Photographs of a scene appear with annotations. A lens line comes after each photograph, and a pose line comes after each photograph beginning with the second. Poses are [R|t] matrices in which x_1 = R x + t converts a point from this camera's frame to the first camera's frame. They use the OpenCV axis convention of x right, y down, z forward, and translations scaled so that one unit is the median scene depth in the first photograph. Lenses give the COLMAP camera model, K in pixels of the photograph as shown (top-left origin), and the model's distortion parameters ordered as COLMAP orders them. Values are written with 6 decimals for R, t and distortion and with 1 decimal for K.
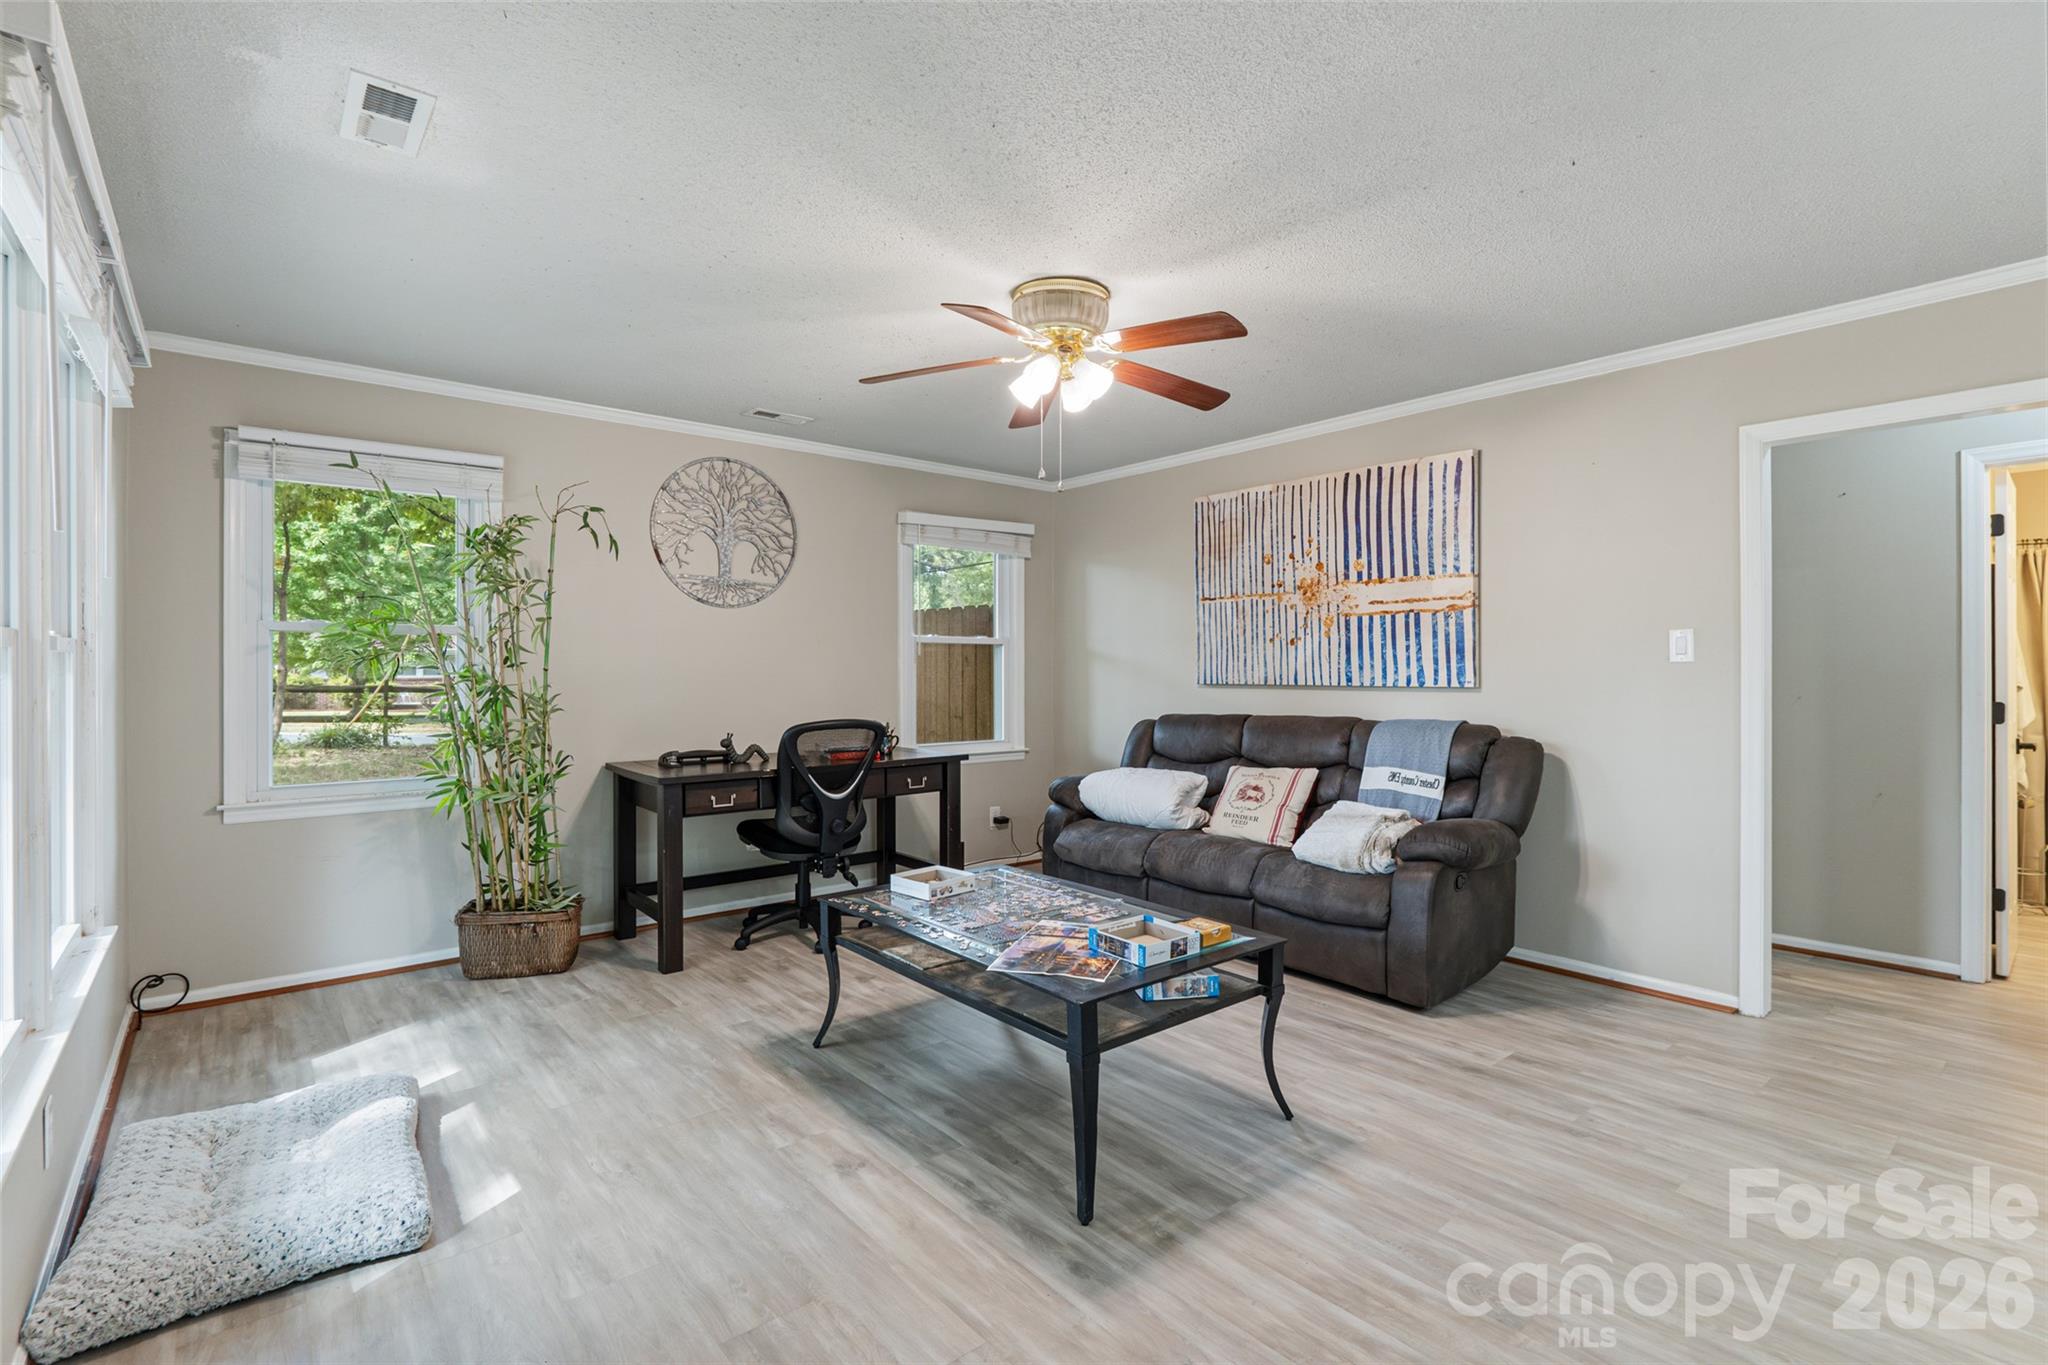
lens RADIAL K [[970.2, 0, 1036.0], [0, 970.2, 679.9], [0, 0, 1]] dist [0.001878, 0.002859]
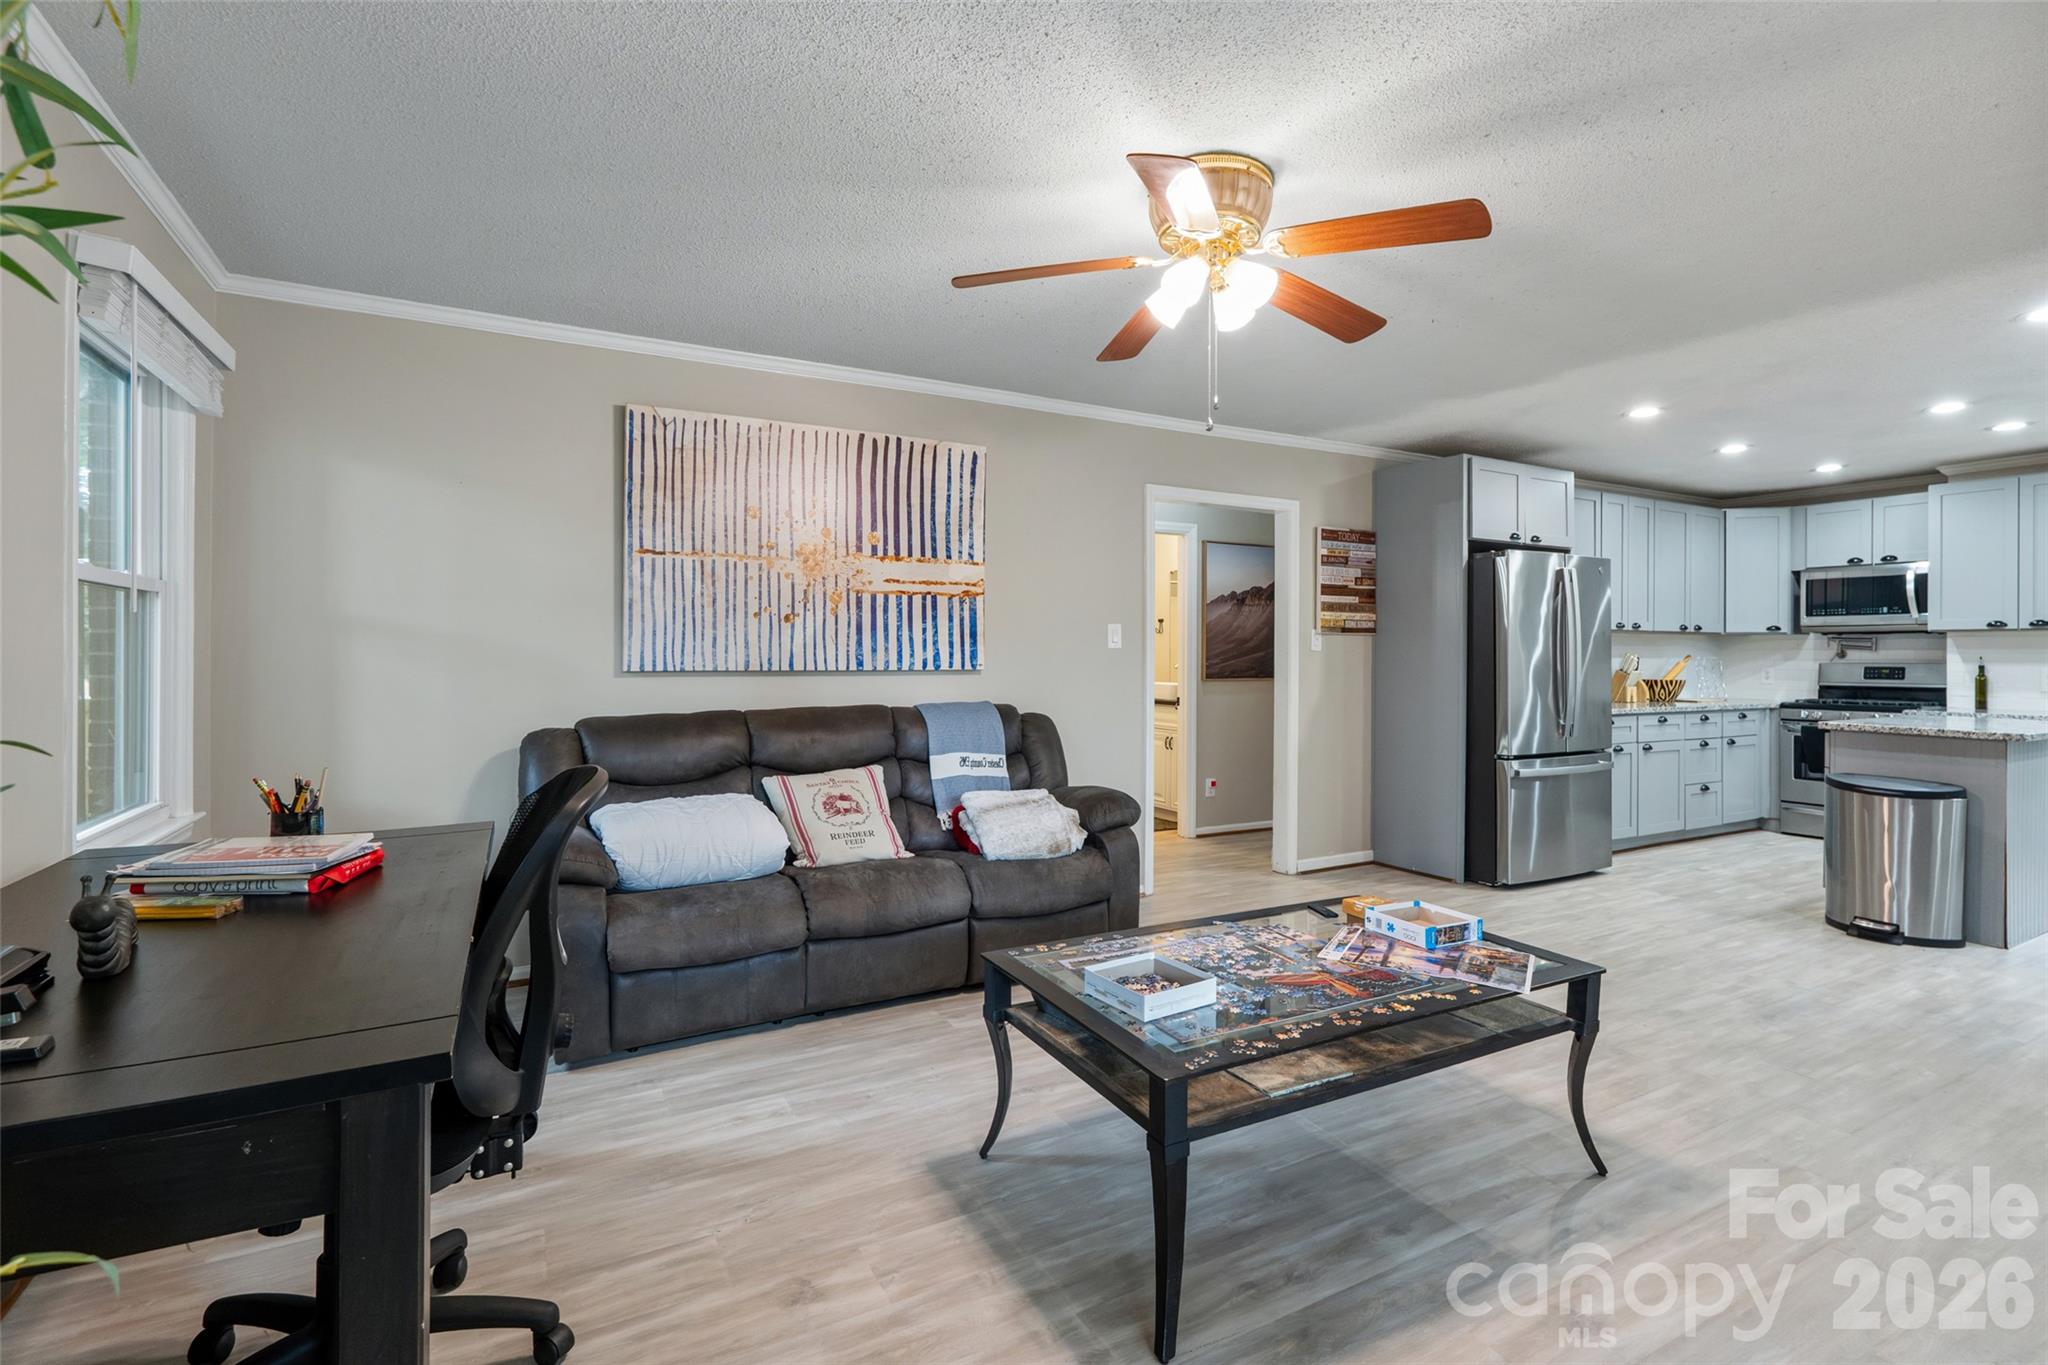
lens RADIAL K [[970.2, 0, 1033.2], [0, 970.2, 661.8], [0, 0, 1]] dist [0.001878, 0.002859]
pose [[0.183893, -0.007815, 0.982915, -0.548597], [0.005389, 0.999961, 0.006942, -0.007591], [-0.982932, 0.004020, 0.183928, 0.698055]]
